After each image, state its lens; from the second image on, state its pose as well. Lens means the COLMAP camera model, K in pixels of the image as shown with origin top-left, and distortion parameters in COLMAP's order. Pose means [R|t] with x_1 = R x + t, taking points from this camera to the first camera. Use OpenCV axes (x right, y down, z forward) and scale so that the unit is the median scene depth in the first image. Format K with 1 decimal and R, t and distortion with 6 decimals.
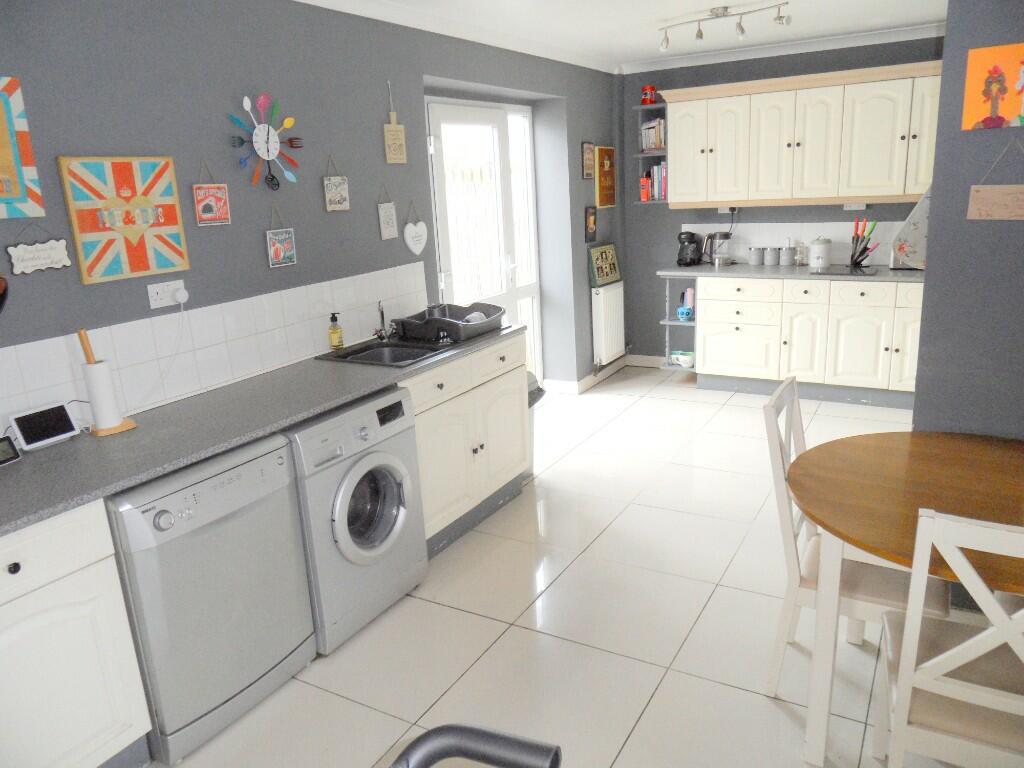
lens RADIAL K [[756.3, 0, 512.0], [0, 756.3, 384.0], [0, 0, 1]] dist [-0.032755, 0.034967]
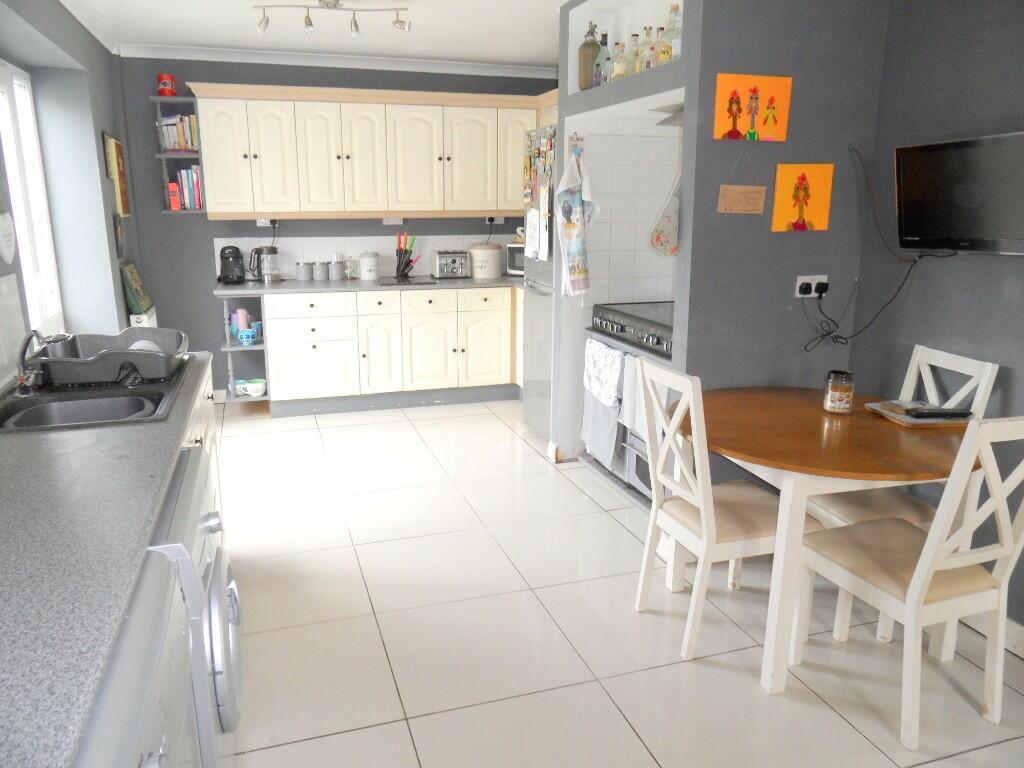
lens RADIAL K [[756.3, 0, 512.0], [0, 756.3, 384.0], [0, 0, 1]] dist [-0.032755, 0.034967]
pose [[0.670916, -0.125192, 0.730889, -0.223099], [0.157677, 0.987190, 0.024354, -0.010945], [-0.724576, 0.098905, 0.682061, 0.176987]]
